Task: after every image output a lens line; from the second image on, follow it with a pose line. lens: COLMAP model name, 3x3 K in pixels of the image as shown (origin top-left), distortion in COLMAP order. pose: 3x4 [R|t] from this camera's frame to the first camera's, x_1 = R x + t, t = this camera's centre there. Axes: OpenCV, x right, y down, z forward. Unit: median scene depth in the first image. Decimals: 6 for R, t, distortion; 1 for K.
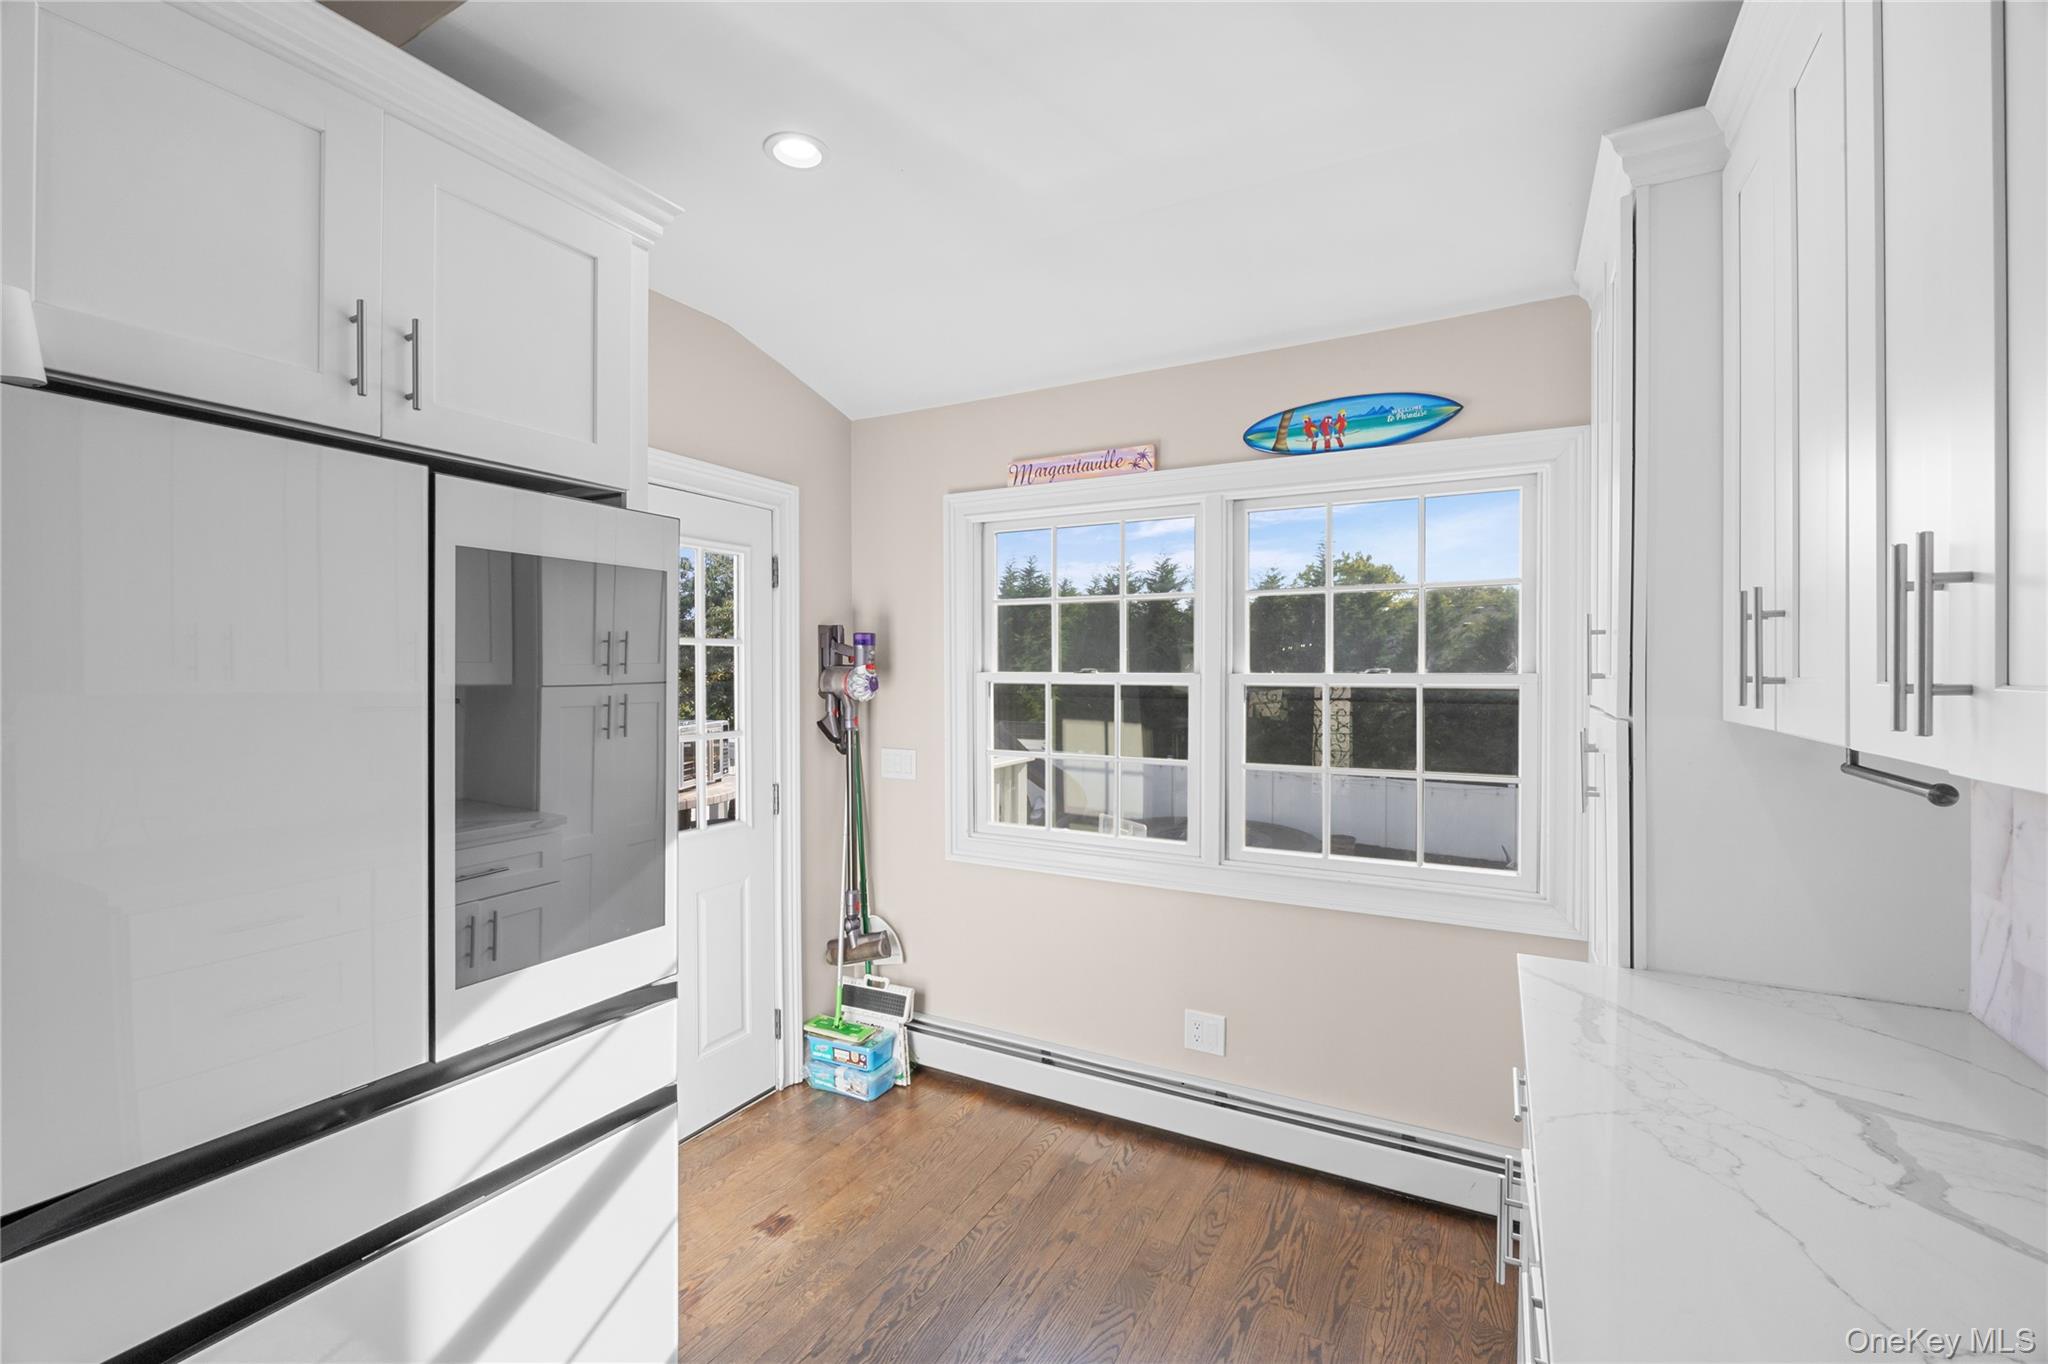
lens RADIAL K [[874.7, 0, 1024.4], [0, 874.7, 676.3], [0, 0, 1]] dist [-0.003974, 0.000314]
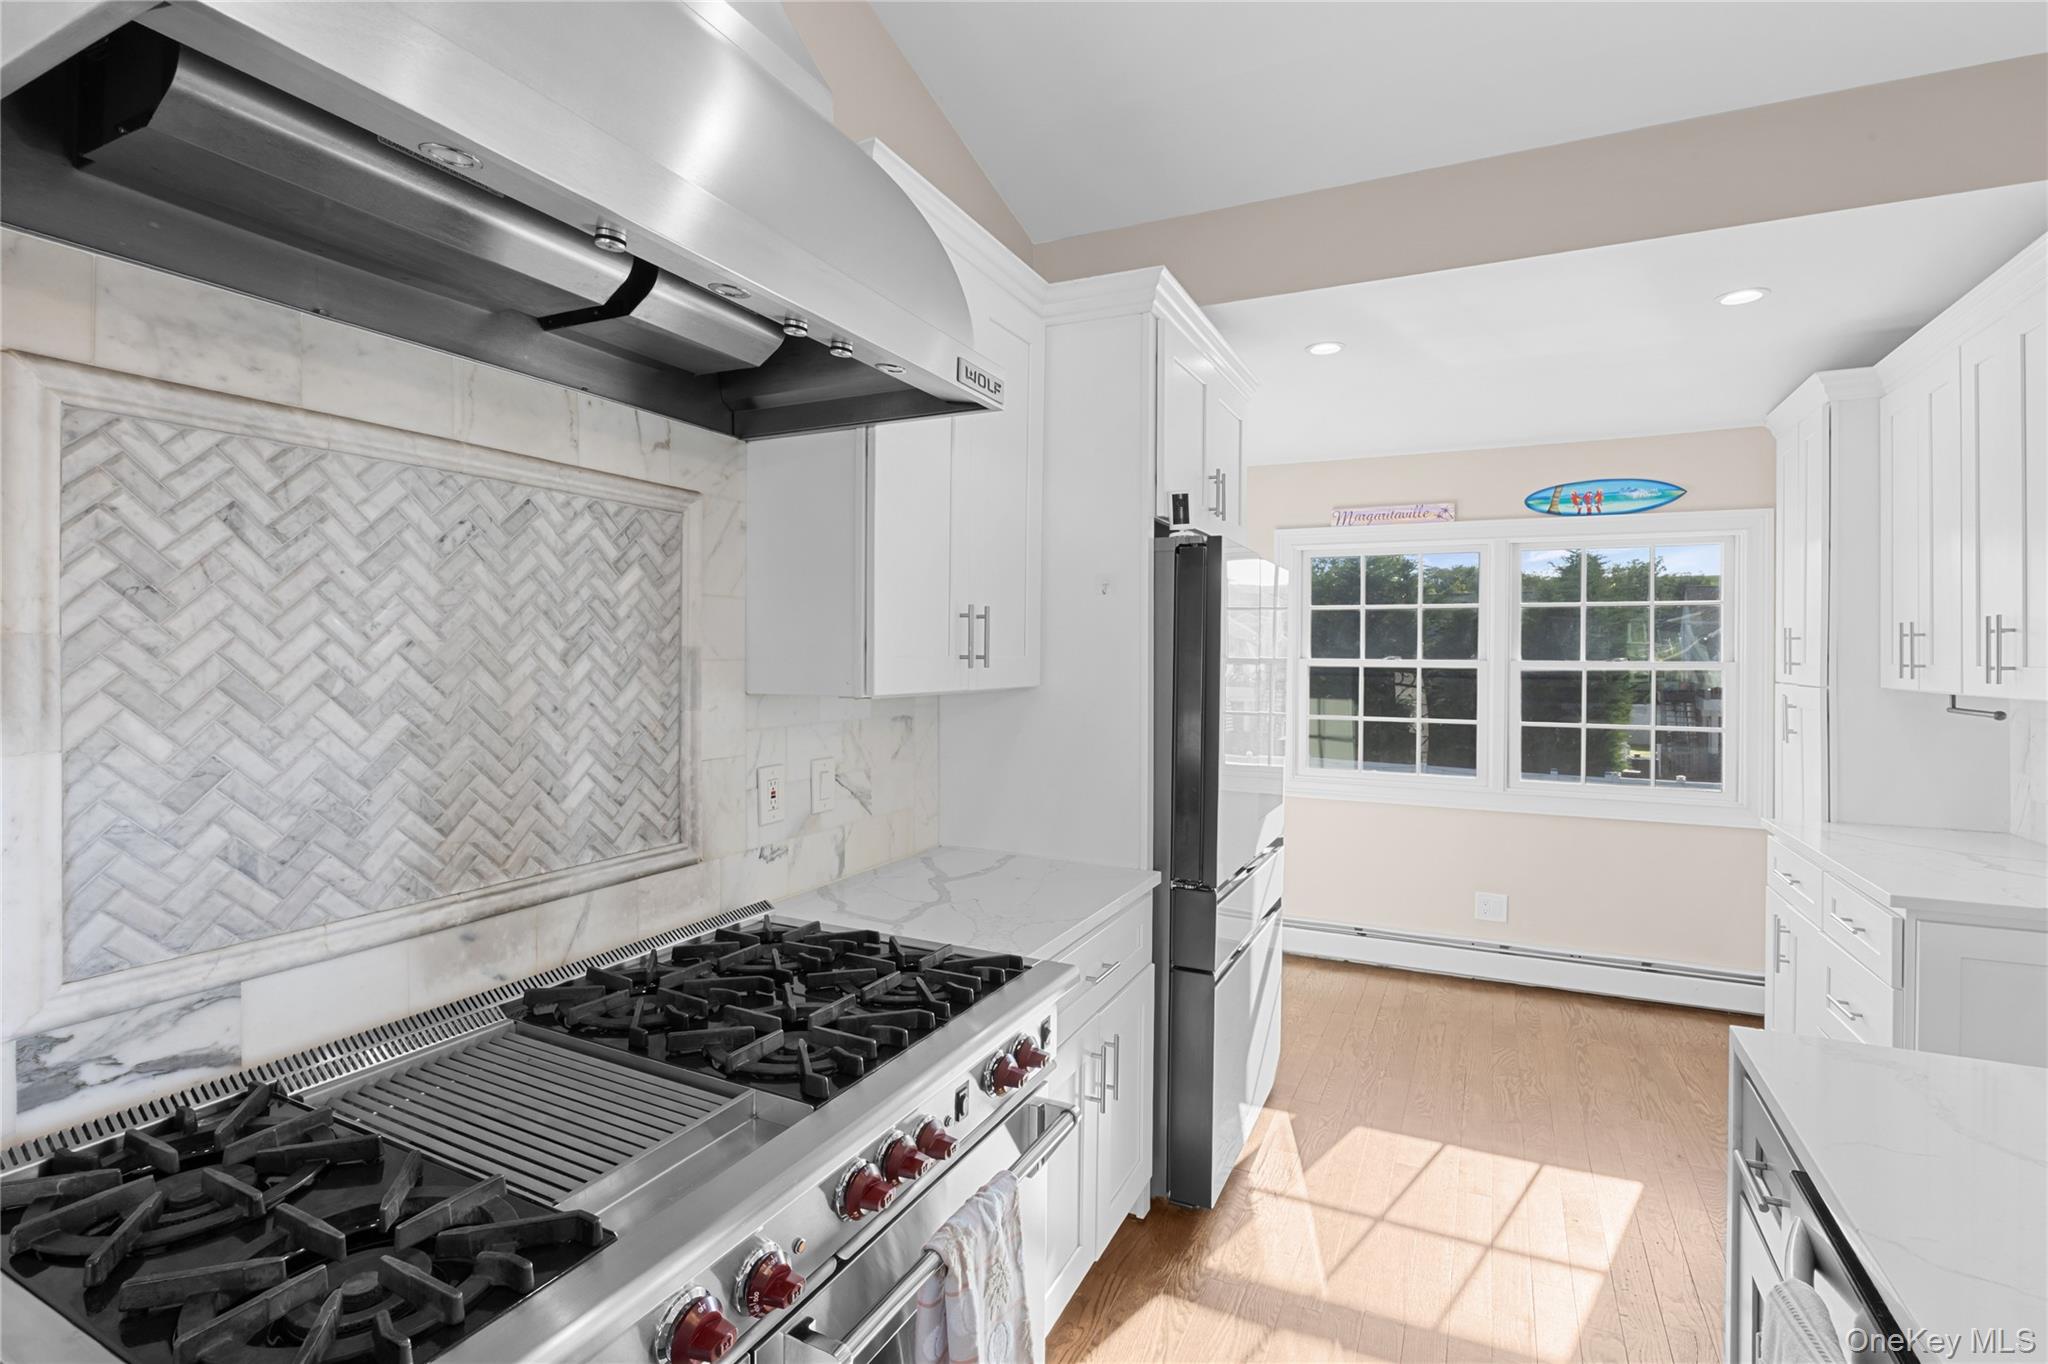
lens RADIAL K [[931.3, 0, 1035.0], [0, 931.3, 650.4], [0, 0, 1]] dist [0.002027, -0.000511]
pose [[0.999569, 0.007046, 0.028505, -0.656076], [-0.006691, 0.999899, -0.012516, 0.004510], [-0.028590, 0.012320, 0.999515, -0.583840]]
